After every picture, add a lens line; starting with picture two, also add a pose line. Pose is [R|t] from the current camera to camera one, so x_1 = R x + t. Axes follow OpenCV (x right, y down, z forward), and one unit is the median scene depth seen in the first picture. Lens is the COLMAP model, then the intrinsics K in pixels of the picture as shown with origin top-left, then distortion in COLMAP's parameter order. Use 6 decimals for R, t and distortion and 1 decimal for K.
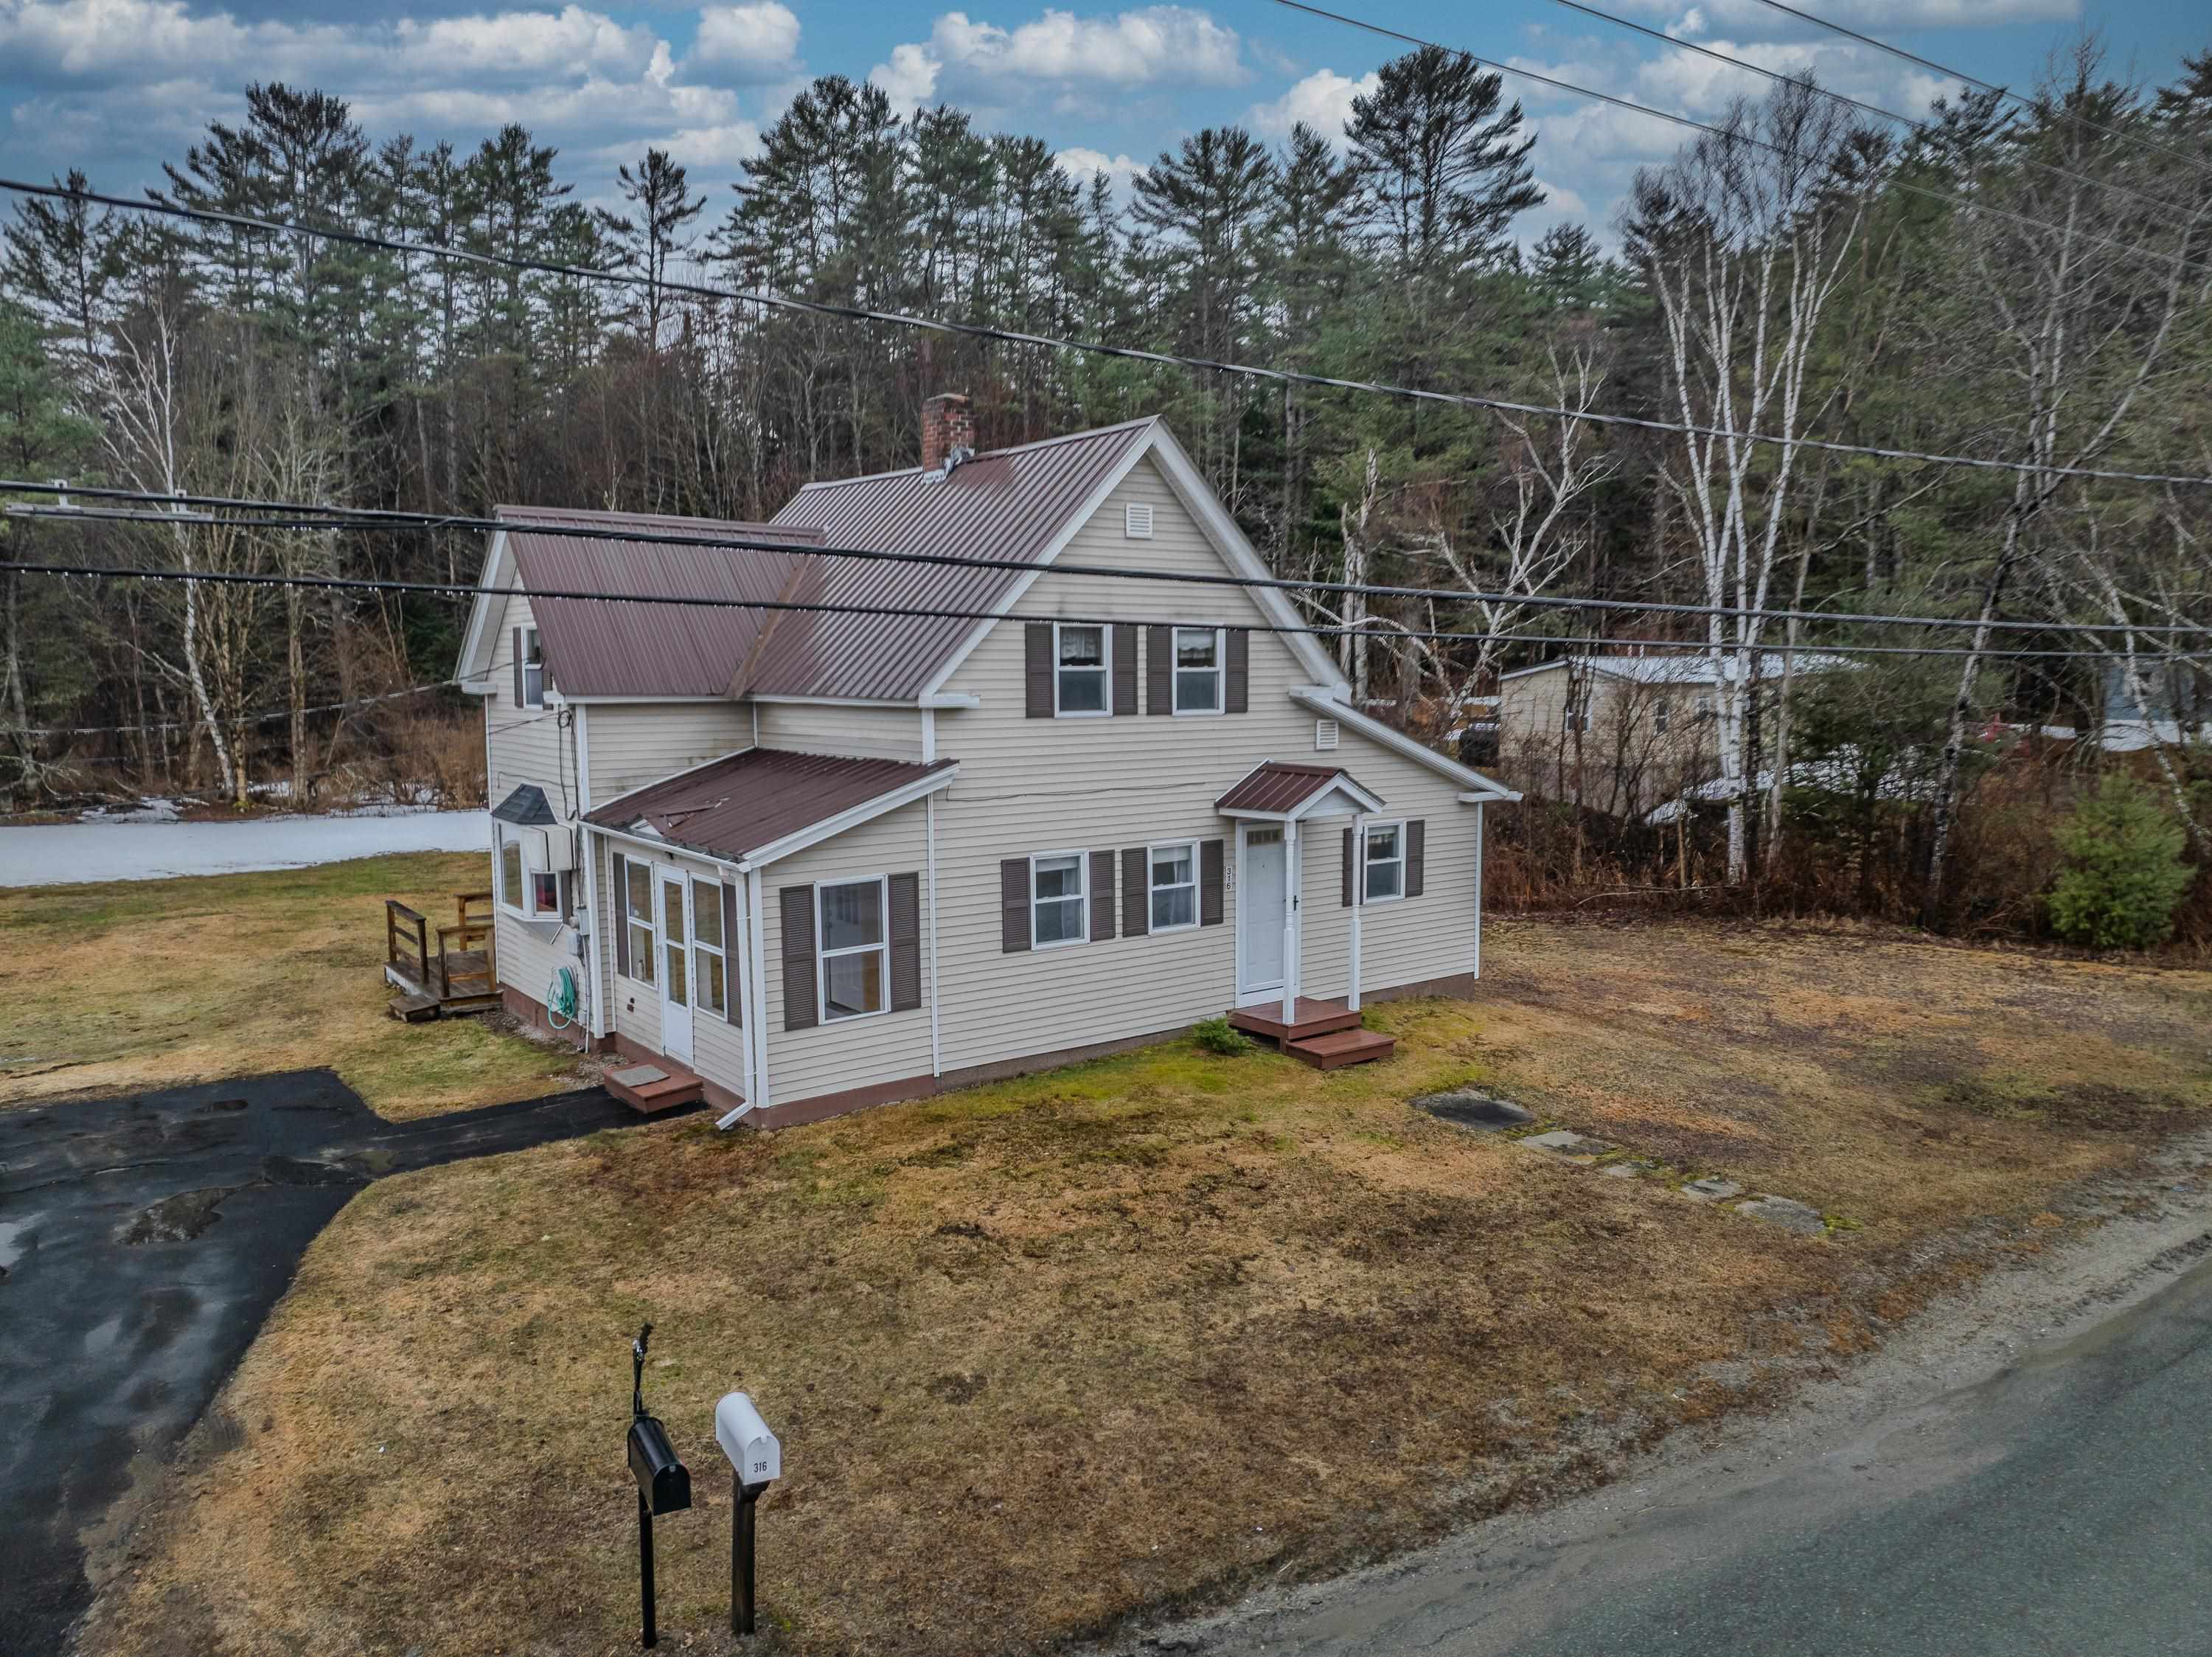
lens RADIAL K [[1551.9, 0, 1103.7], [0, 1551.9, 818.4], [0, 0, 1]] dist [-0.031709, 0.003104]
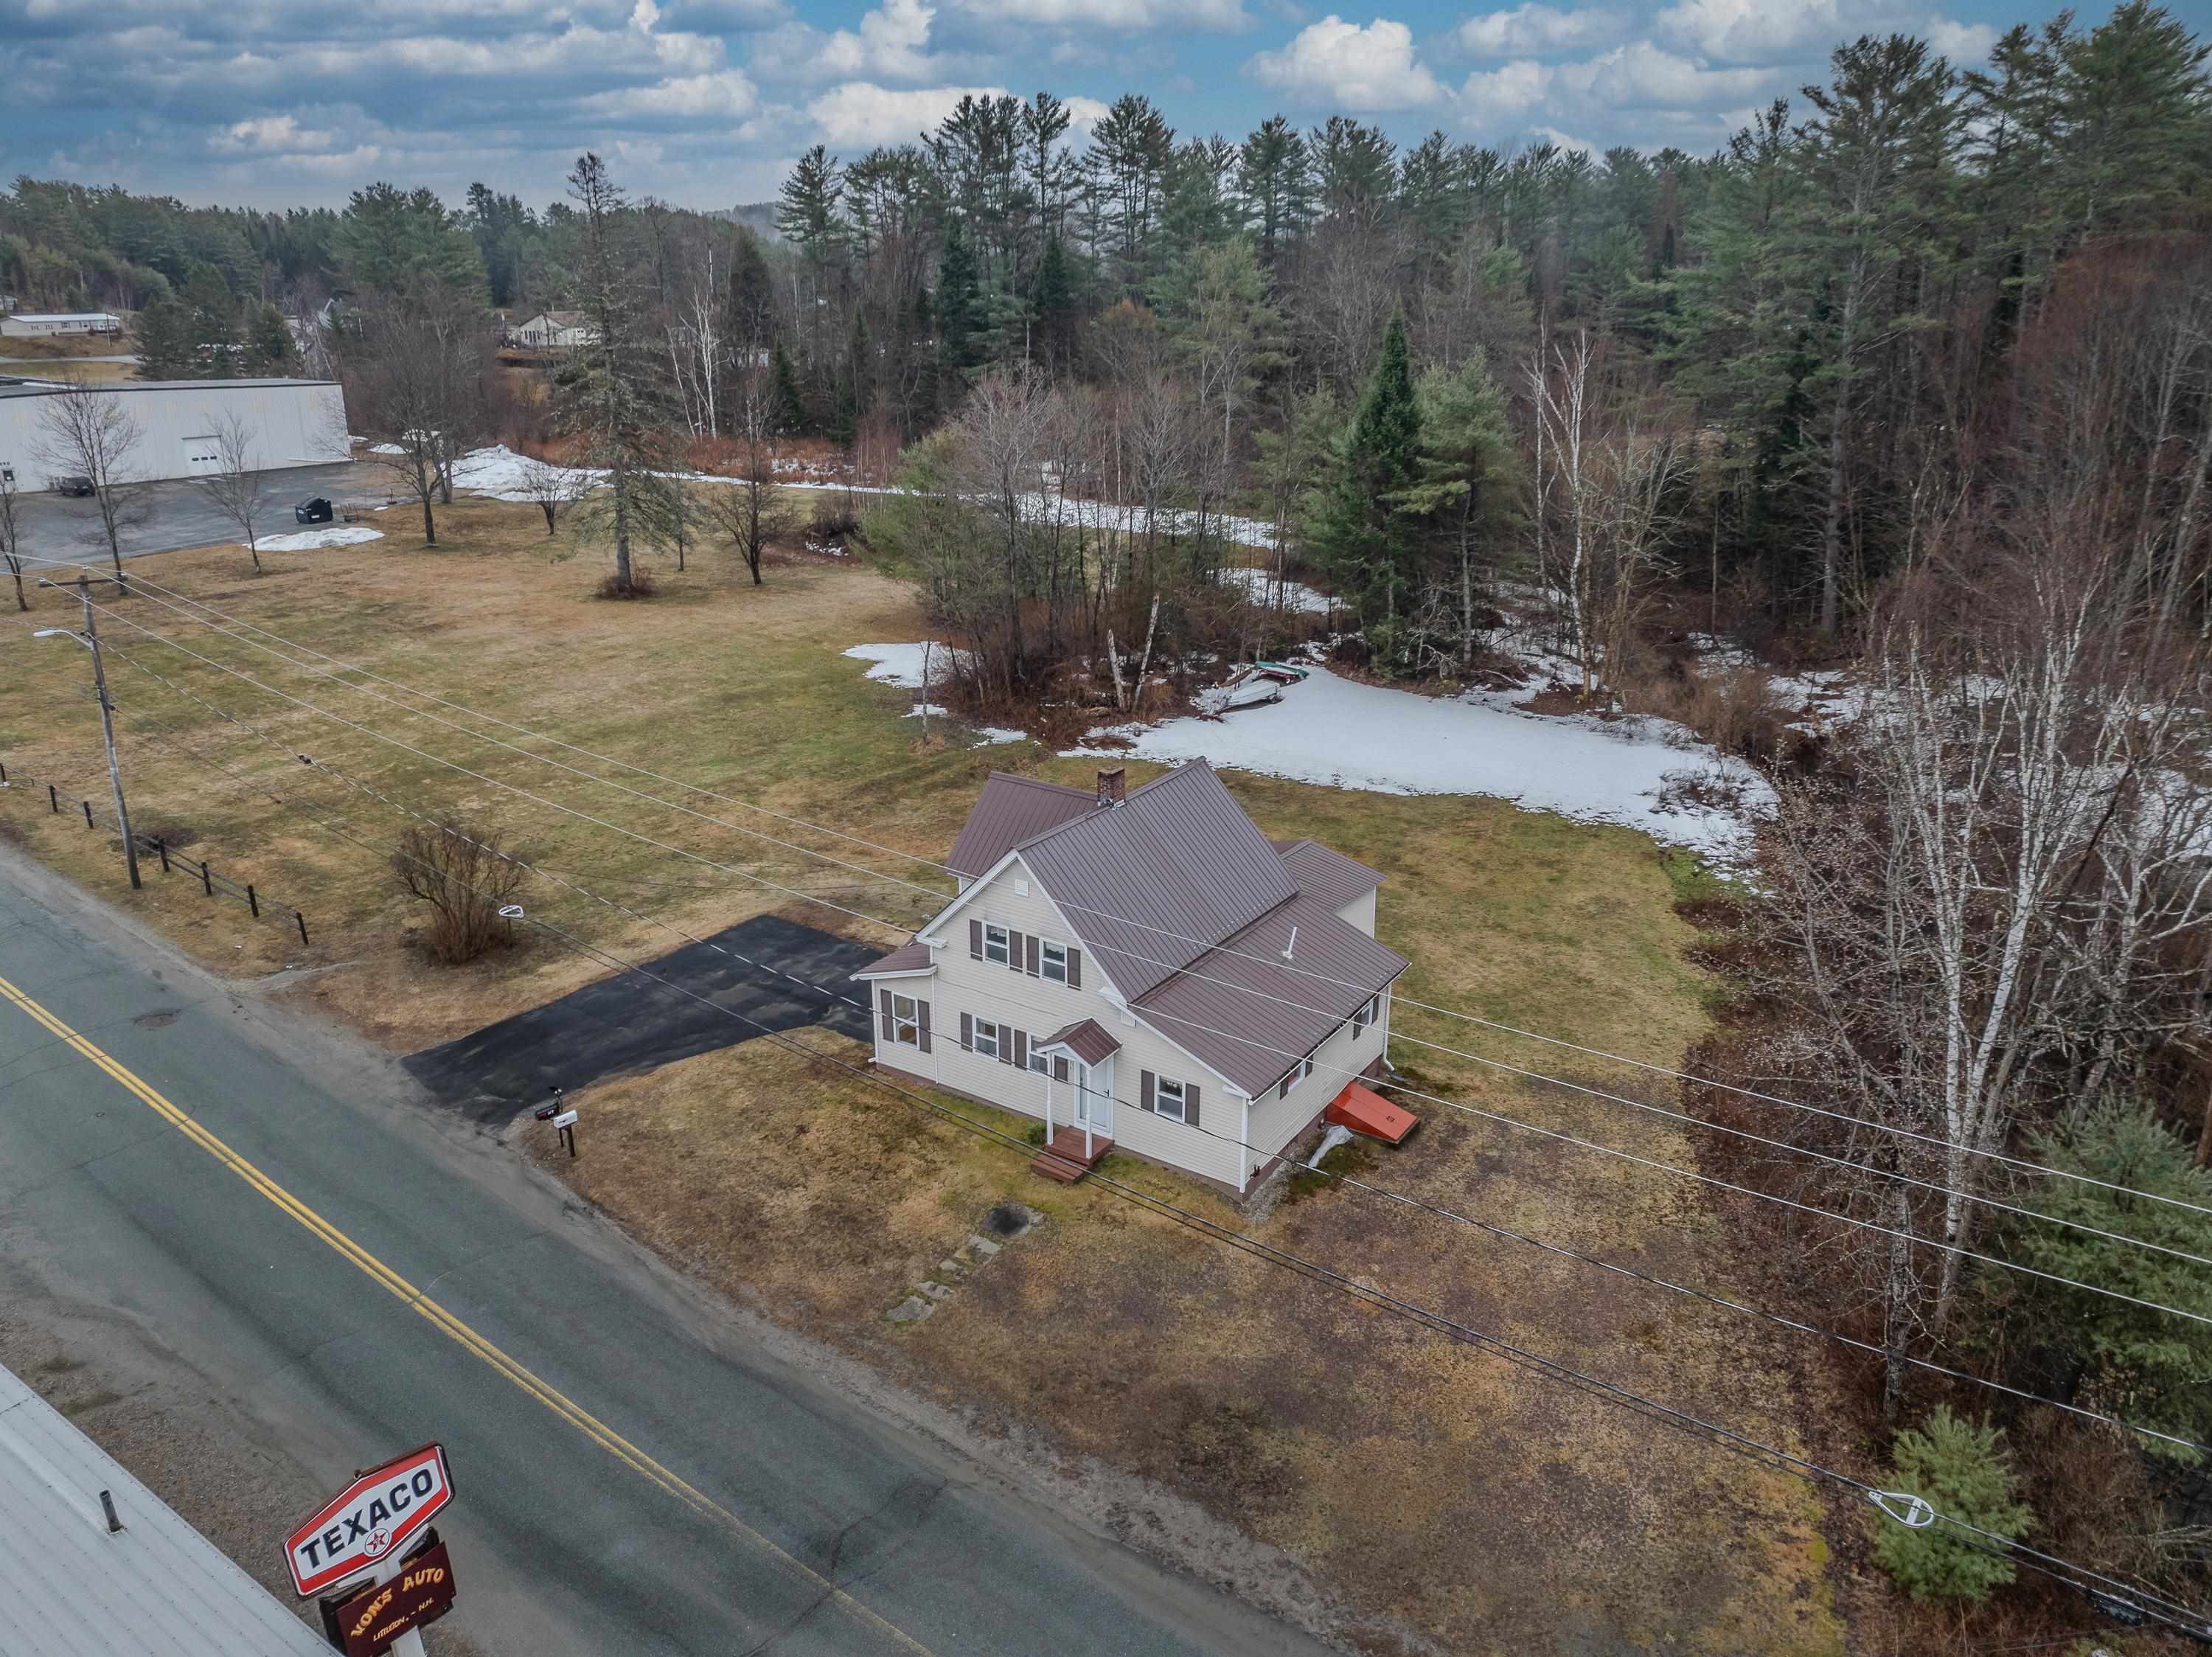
lens RADIAL K [[1551.9, 0, 1103.7], [0, 1551.9, 818.4], [0, 0, 1]] dist [-0.031709, 0.003104]
pose [[0.330069, 0.311431, -0.891104, 1.935753], [-0.100244, 0.950235, 0.294966, -0.930938], [0.938619, -0.008031, 0.344862, 0.410967]]
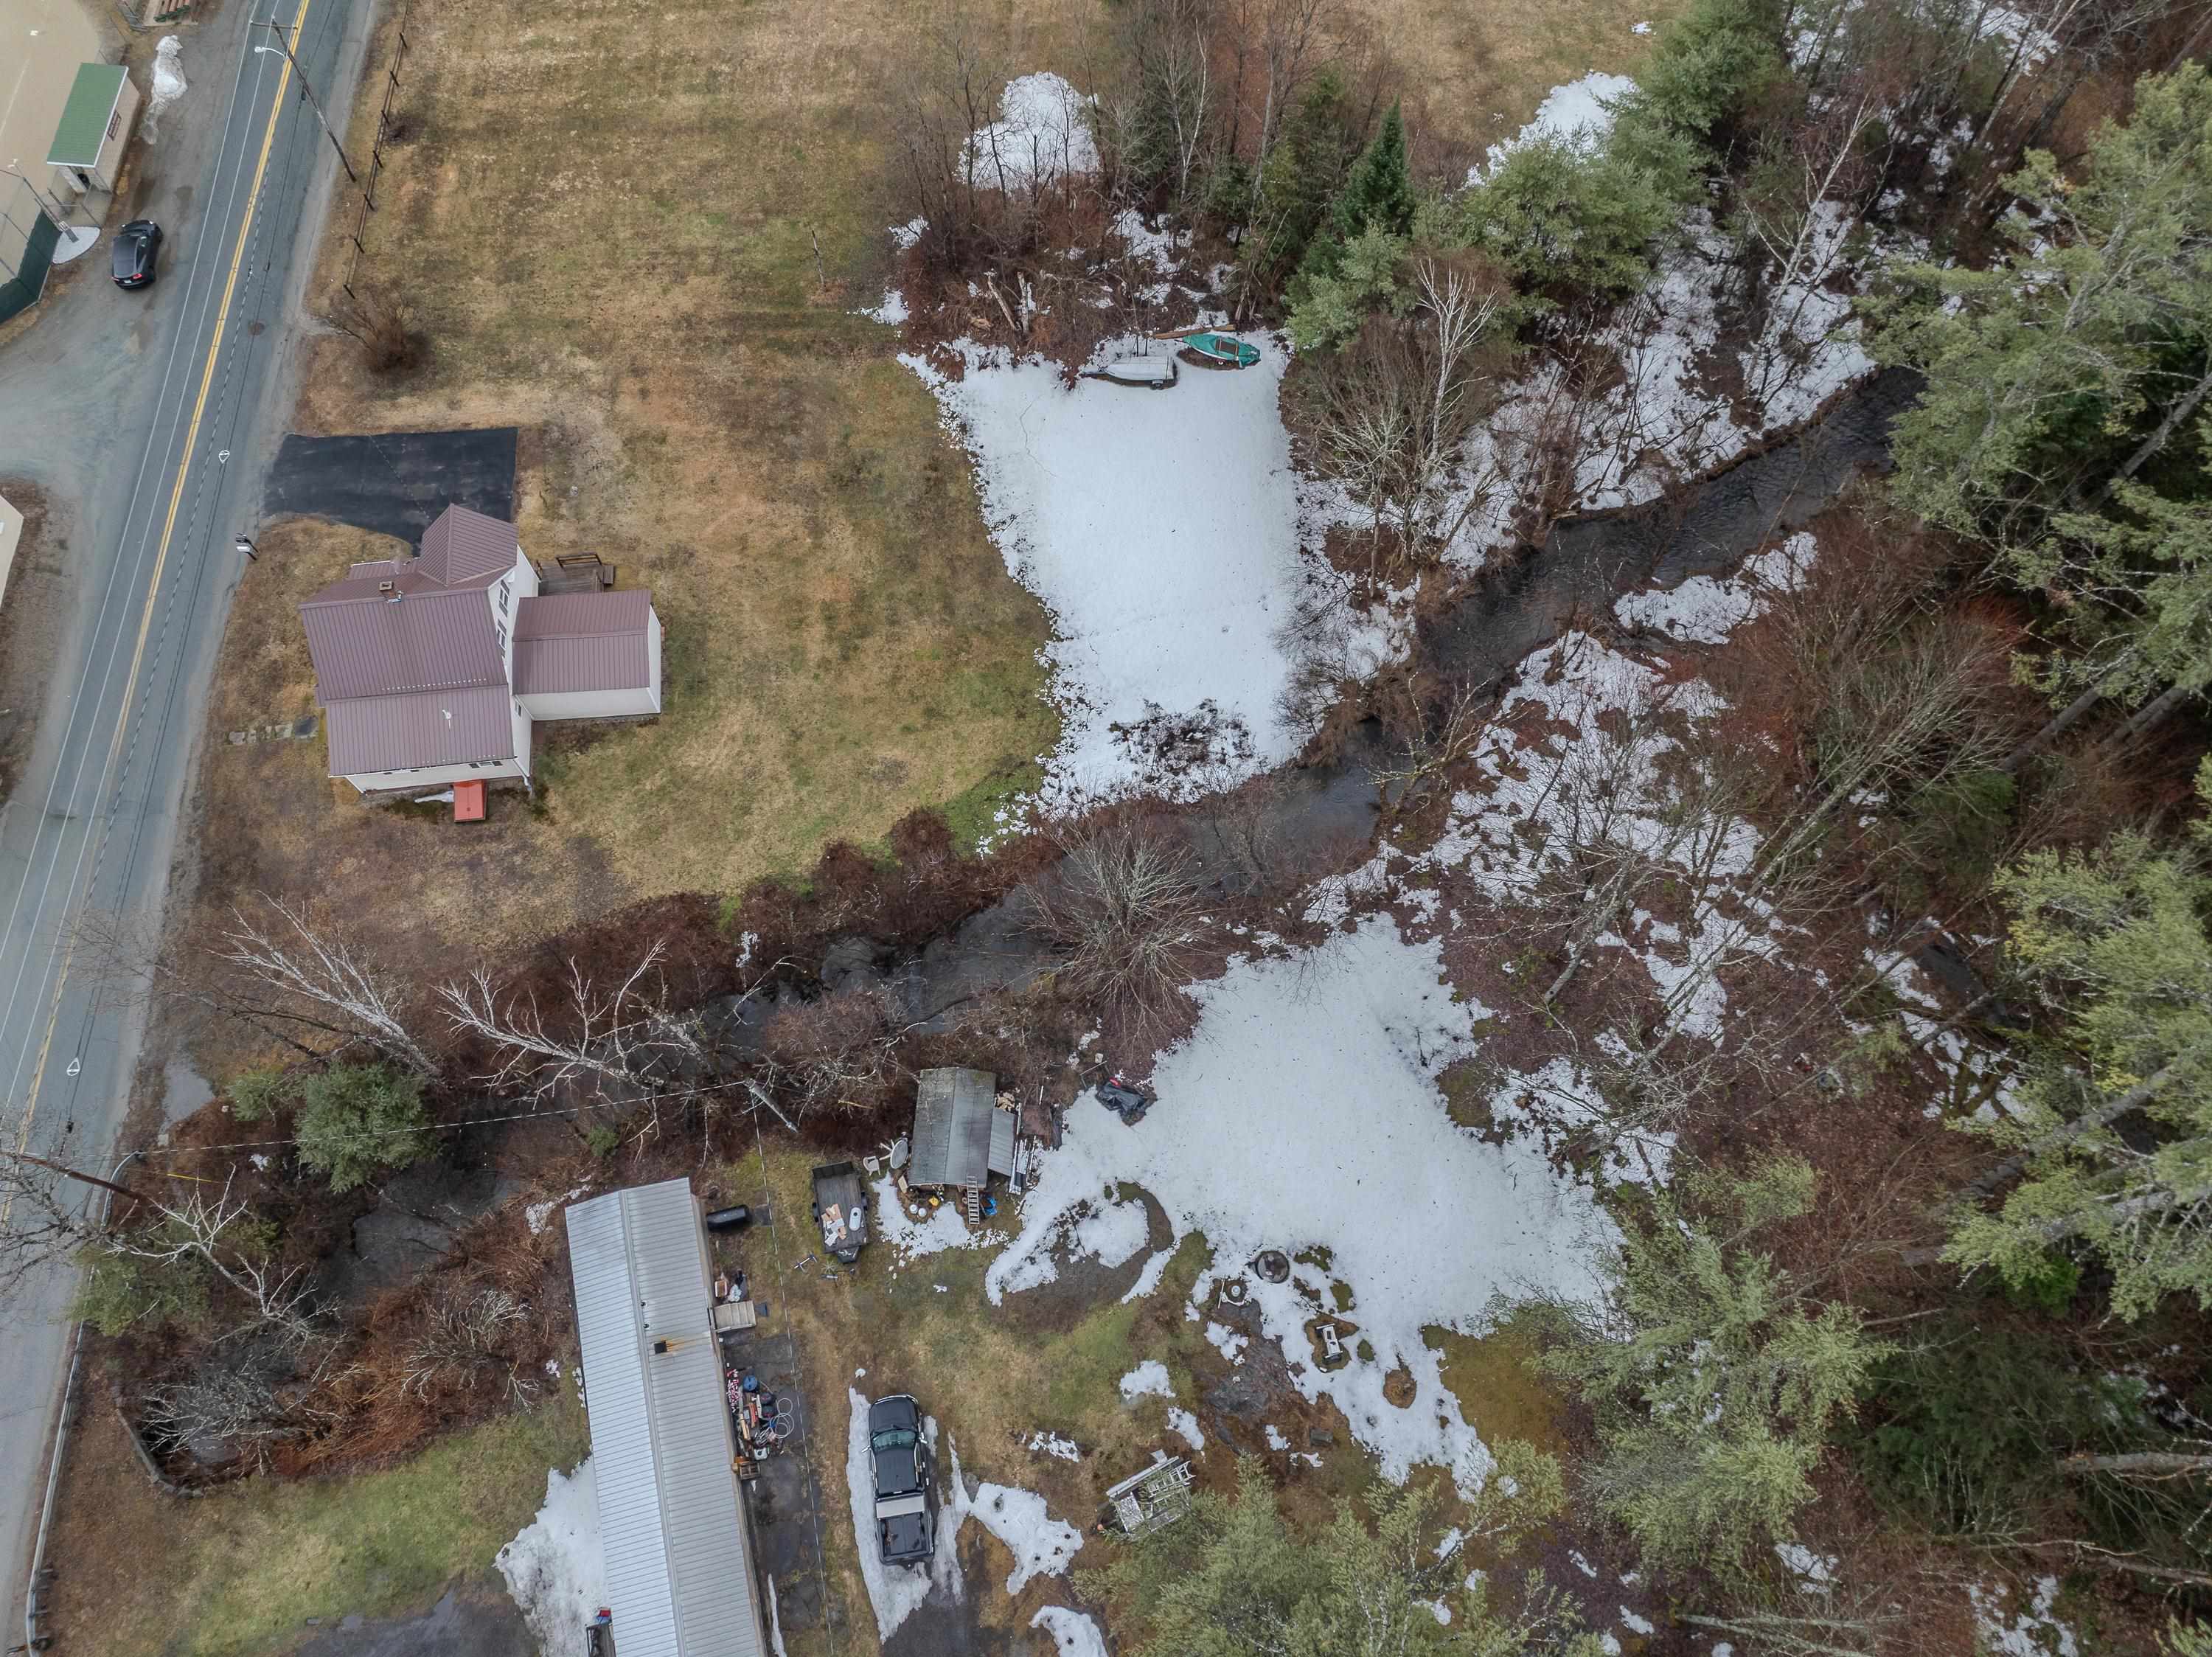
lens RADIAL K [[1551.9, 0, 1103.7], [0, 1551.9, 818.4], [0, 0, 1]] dist [-0.031709, 0.003104]
pose [[-0.524059, 0.785855, -0.328320, 0.708223], [-0.083784, 0.336057, 0.938108, -4.198055], [0.847551, 0.519131, -0.110271, 3.641264]]
